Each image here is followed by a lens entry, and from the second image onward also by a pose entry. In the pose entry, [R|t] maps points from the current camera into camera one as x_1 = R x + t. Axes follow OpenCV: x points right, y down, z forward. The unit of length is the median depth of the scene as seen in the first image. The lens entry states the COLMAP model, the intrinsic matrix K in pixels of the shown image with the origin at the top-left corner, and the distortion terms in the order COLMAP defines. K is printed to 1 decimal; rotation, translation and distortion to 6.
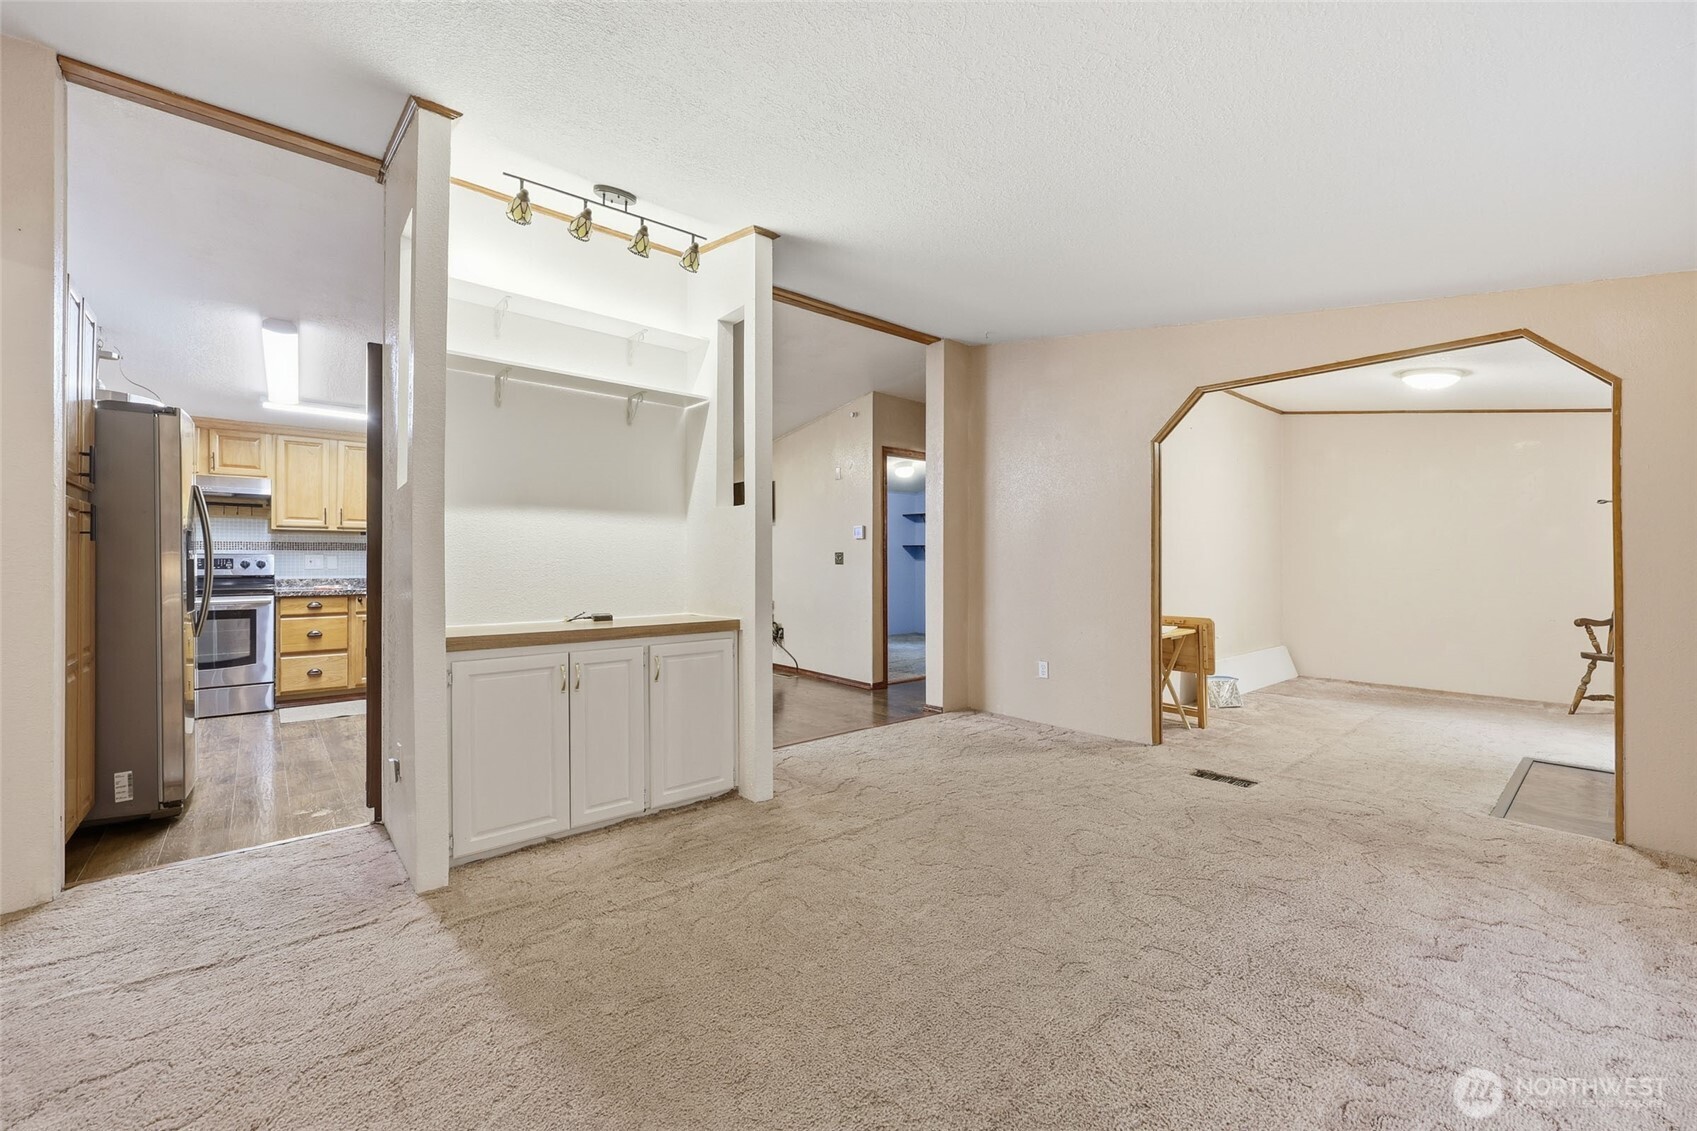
lens RADIAL K [[681.9, 0, 856.2], [0, 681.9, 561.3], [0, 0, 1]] dist [0.002071, 0.000684]
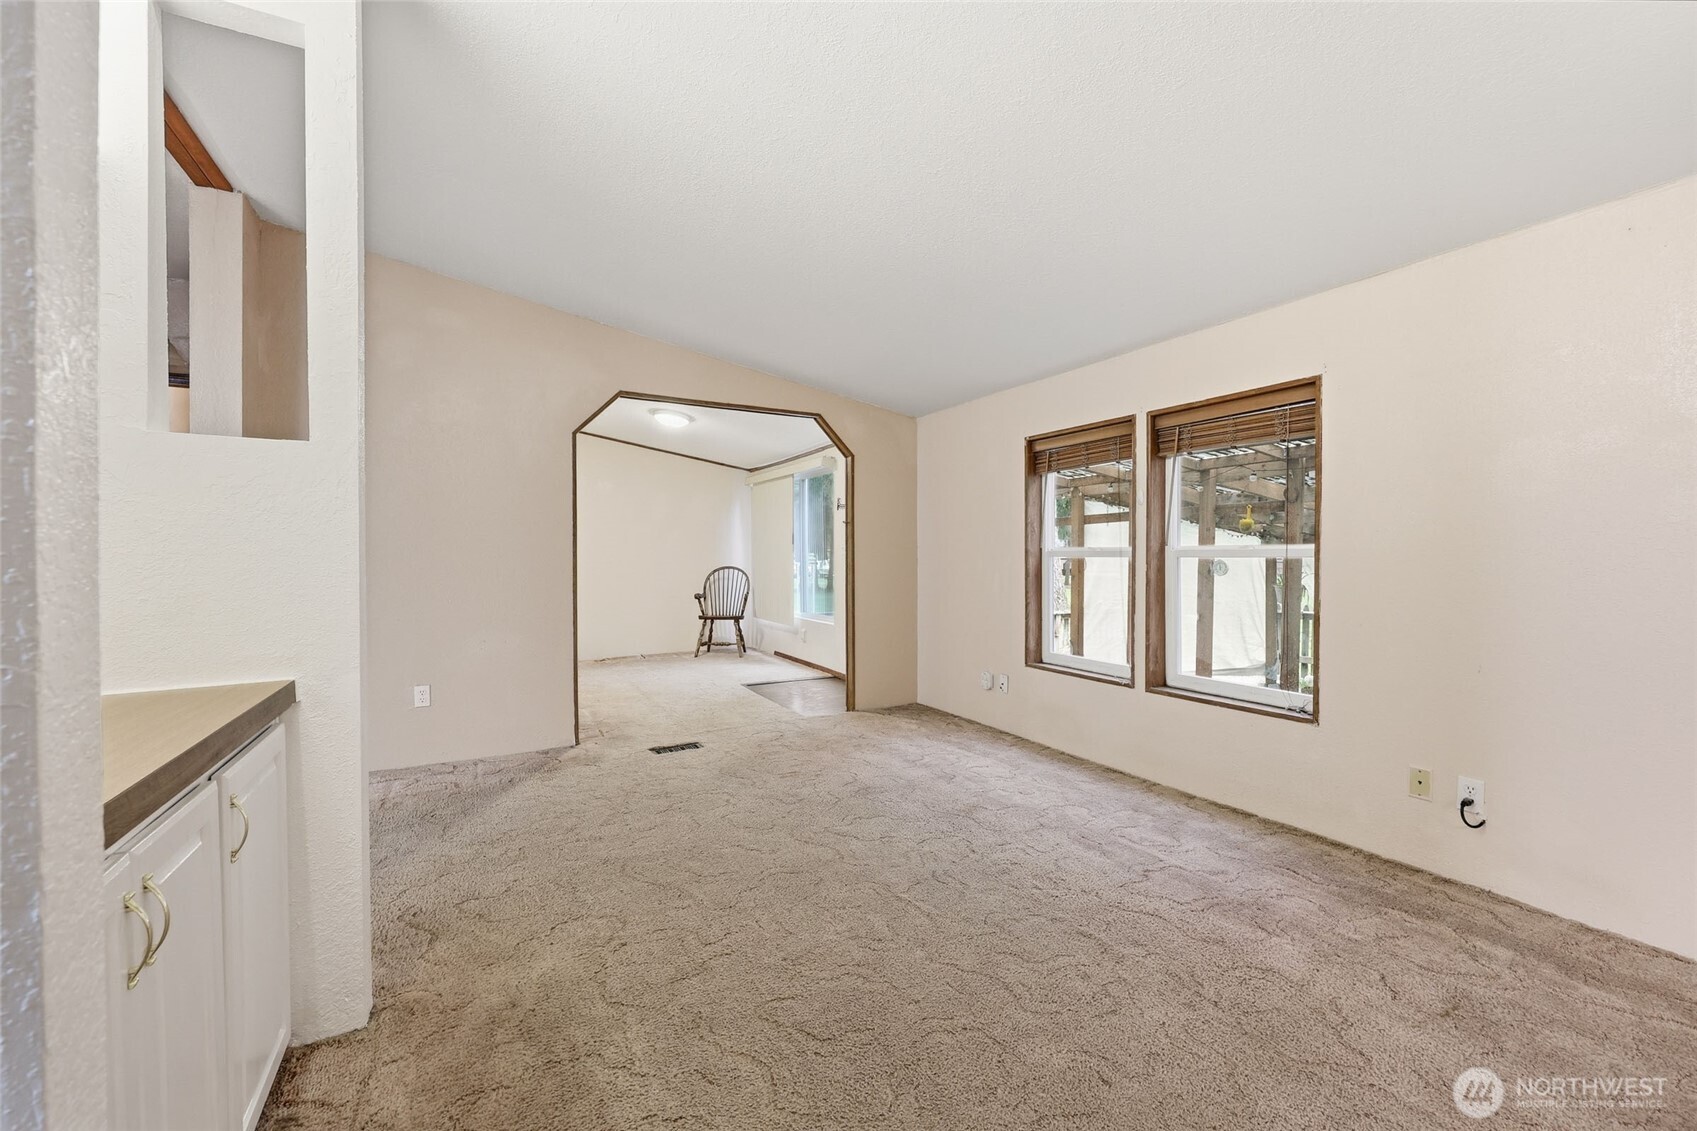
lens RADIAL K [[681.9, 0, 849.7], [0, 681.9, 574.4], [0, 0, 1]] dist [0.002071, 0.000684]
pose [[0.210561, -0.024195, 0.977281, -0.345230], [-0.002204, 0.999679, 0.025224, -0.000595], [-0.977578, -0.007465, 0.210440, 0.327049]]
